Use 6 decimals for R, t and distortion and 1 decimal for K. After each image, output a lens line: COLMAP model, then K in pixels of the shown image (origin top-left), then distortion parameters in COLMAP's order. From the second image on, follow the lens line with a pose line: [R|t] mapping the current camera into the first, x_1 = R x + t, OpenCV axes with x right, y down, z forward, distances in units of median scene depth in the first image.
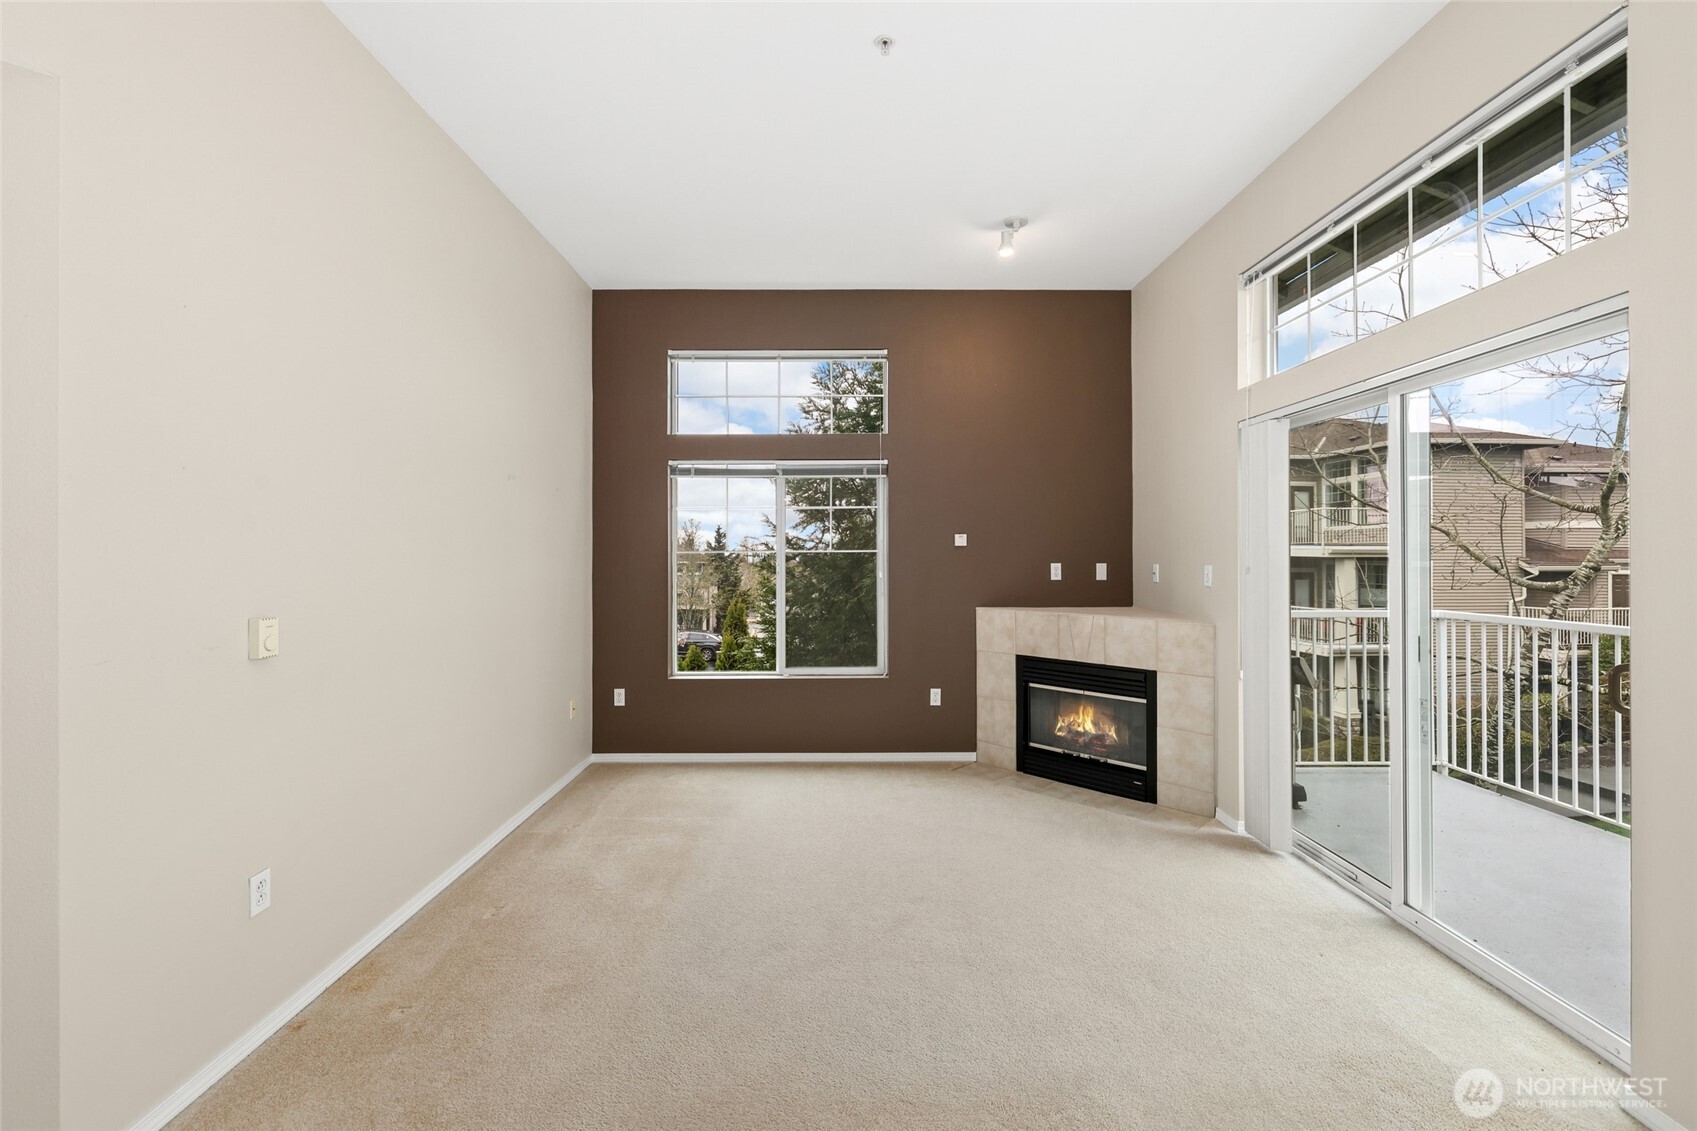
lens RADIAL K [[738.8, 0, 842.7], [0, 738.8, 554.6], [0, 0, 1]] dist [0.008794, -0.001335]
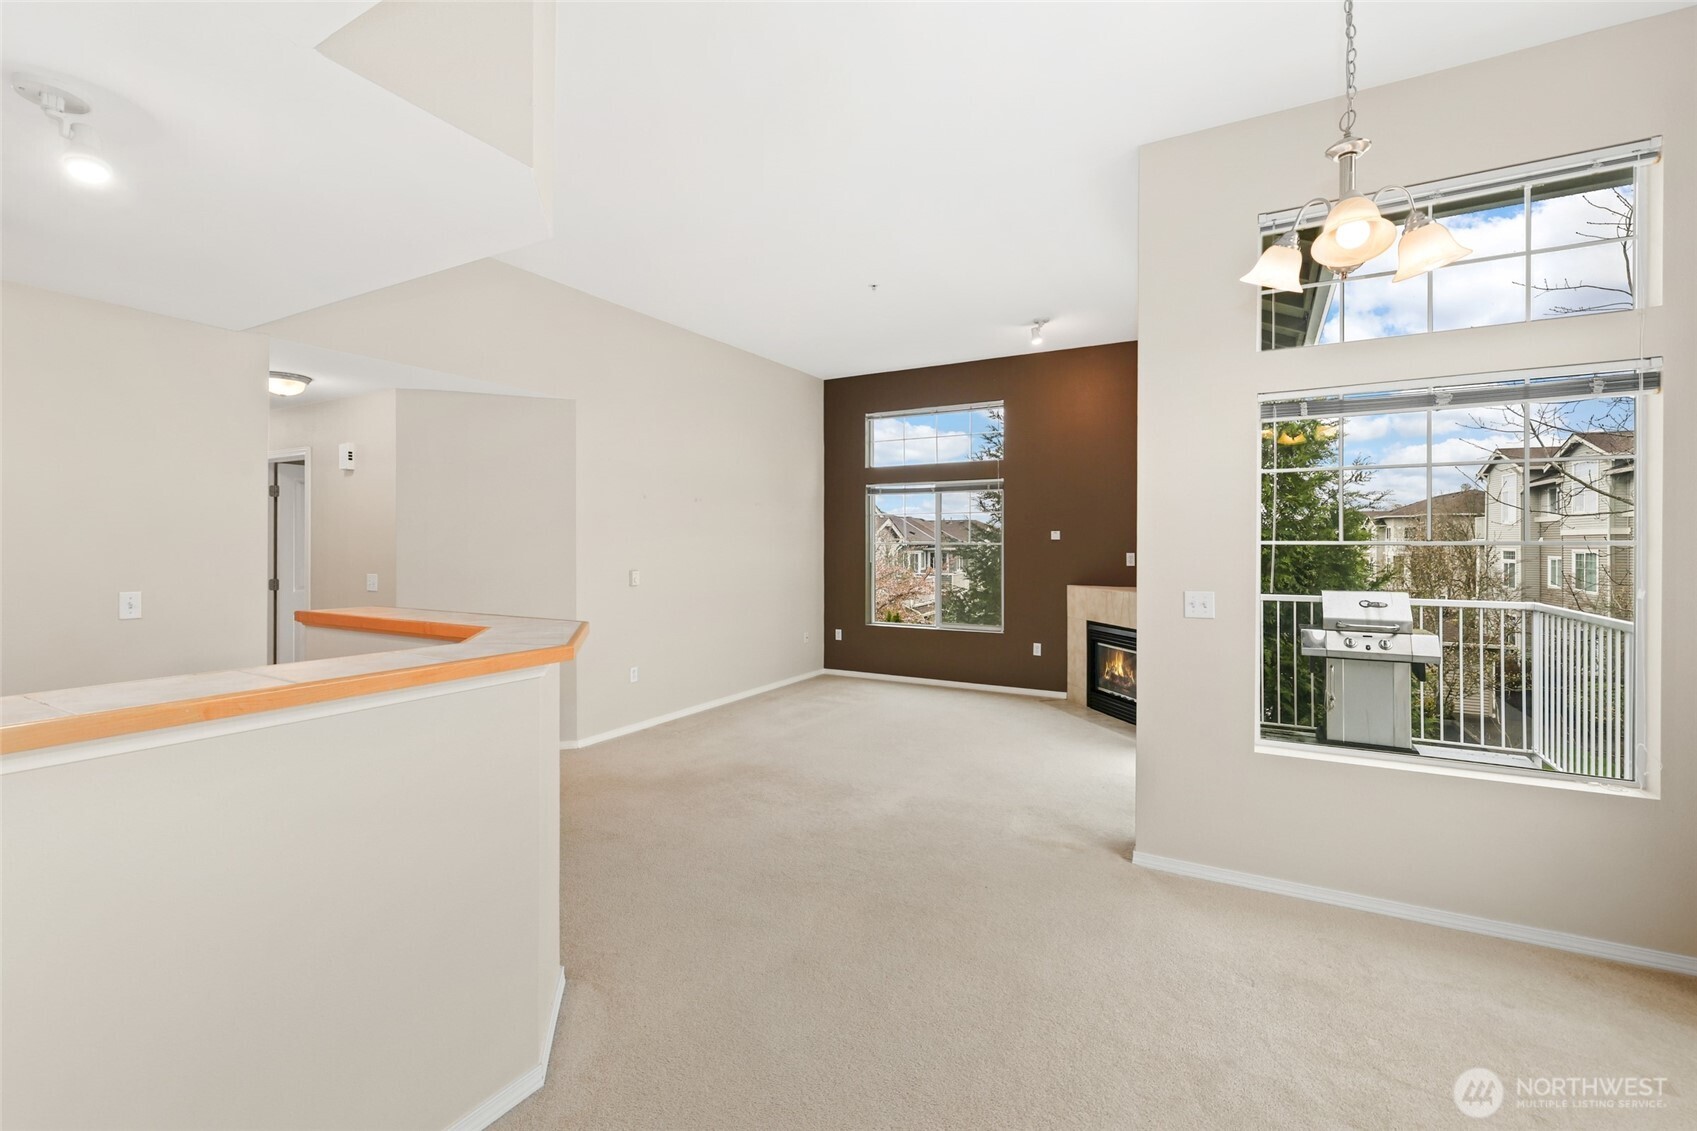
lens RADIAL K [[738.8, 0, 842.4], [0, 738.8, 550.6], [0, 0, 1]] dist [0.008794, -0.001335]
pose [[0.865542, 0.006696, -0.500792, 0.501689], [-0.001344, 0.999938, 0.011048, -0.006204], [0.500835, -0.008889, 0.865497, -0.374834]]
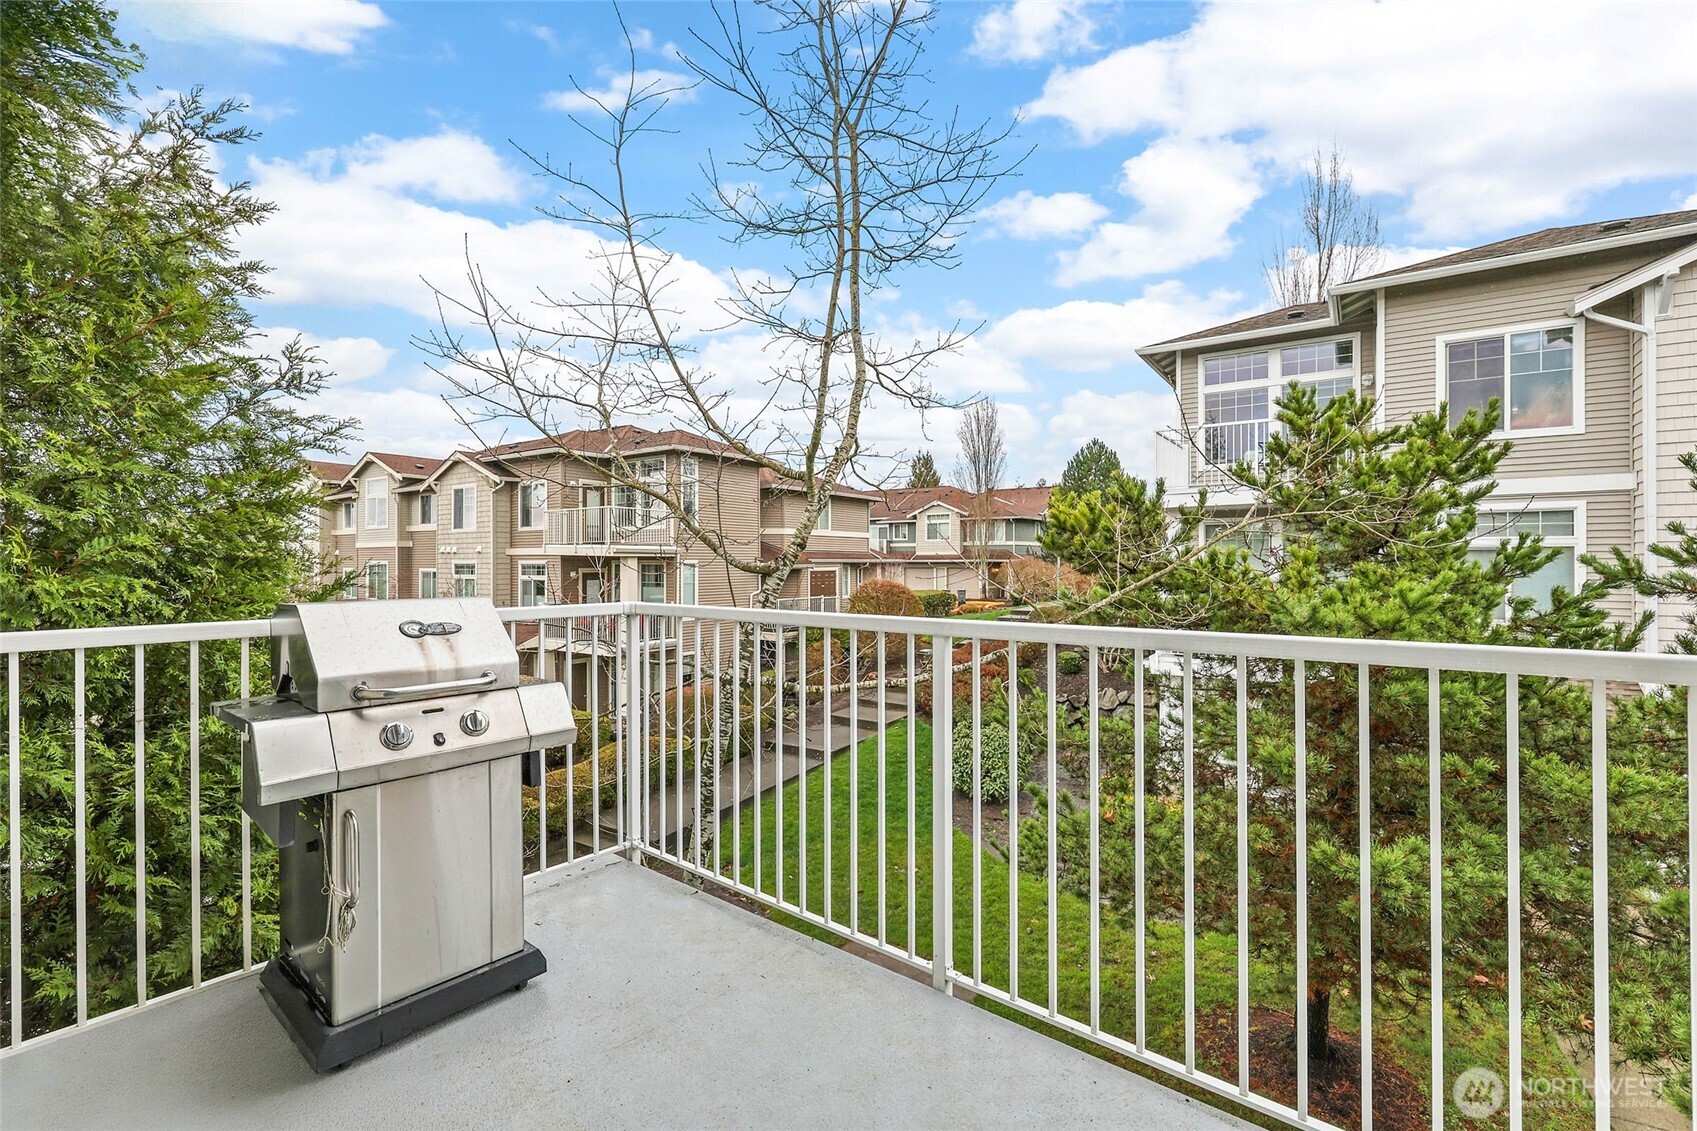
lens RADIAL K [[738.8, 0, 849.8], [0, 738.8, 565.1], [0, 0, 1]] dist [0.008794, -0.001335]
pose [[0.653323, -0.004459, 0.757066, 0.452437], [-0.001171, 0.999976, 0.006899, 0.038663], [-0.757078, -0.005394, 0.653302, 0.451353]]
